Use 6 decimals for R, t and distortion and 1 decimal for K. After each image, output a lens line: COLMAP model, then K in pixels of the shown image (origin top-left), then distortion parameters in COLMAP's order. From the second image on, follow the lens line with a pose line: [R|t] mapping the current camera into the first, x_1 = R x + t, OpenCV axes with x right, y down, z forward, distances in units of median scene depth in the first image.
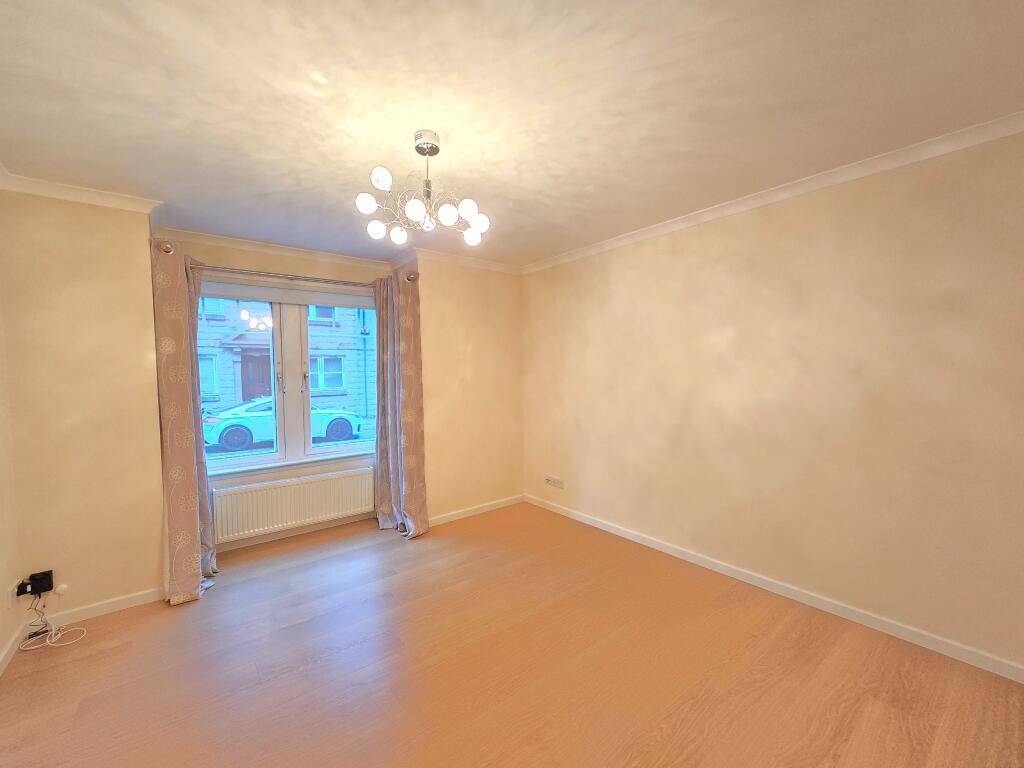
lens RADIAL K [[424.6, 0, 499.8], [0, 424.6, 386.5], [0, 0, 1]] dist [0.000676, 0.000238]
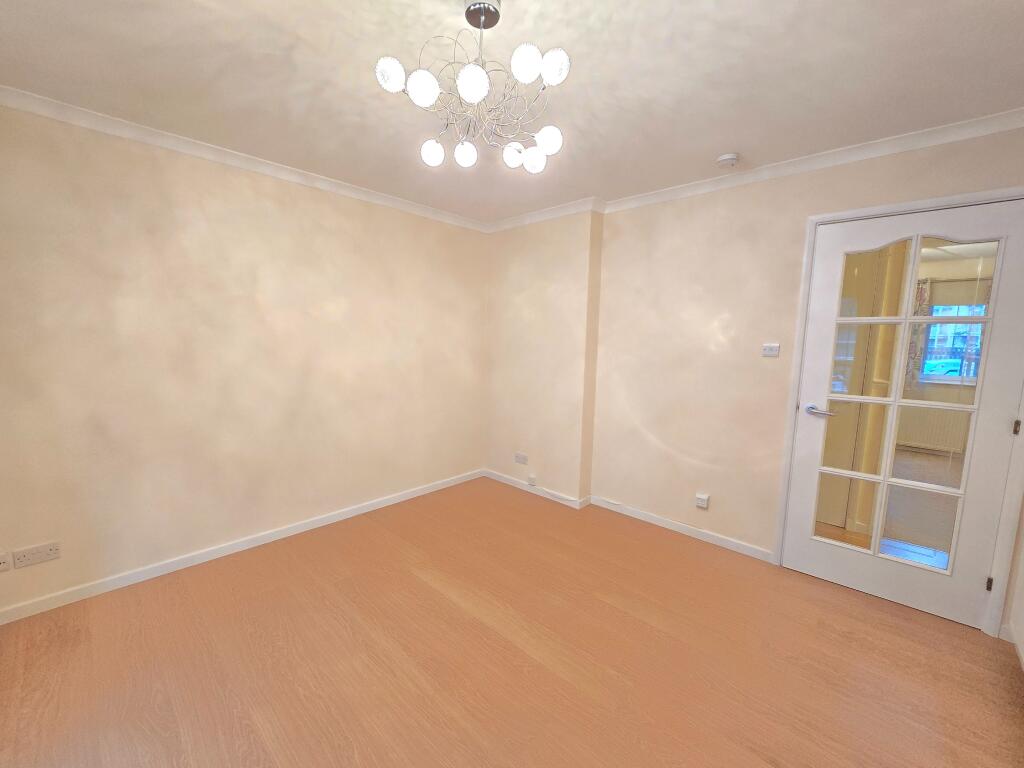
lens RADIAL K [[424.6, 0, 499.8], [0, 424.6, 386.5], [0, 0, 1]] dist [0.000676, 0.000238]
pose [[-0.154835, -0.107230, 0.982104, -0.583576], [0.019615, 0.993563, 0.111574, -0.026686], [-0.987746, 0.036539, -0.151735, 0.711948]]
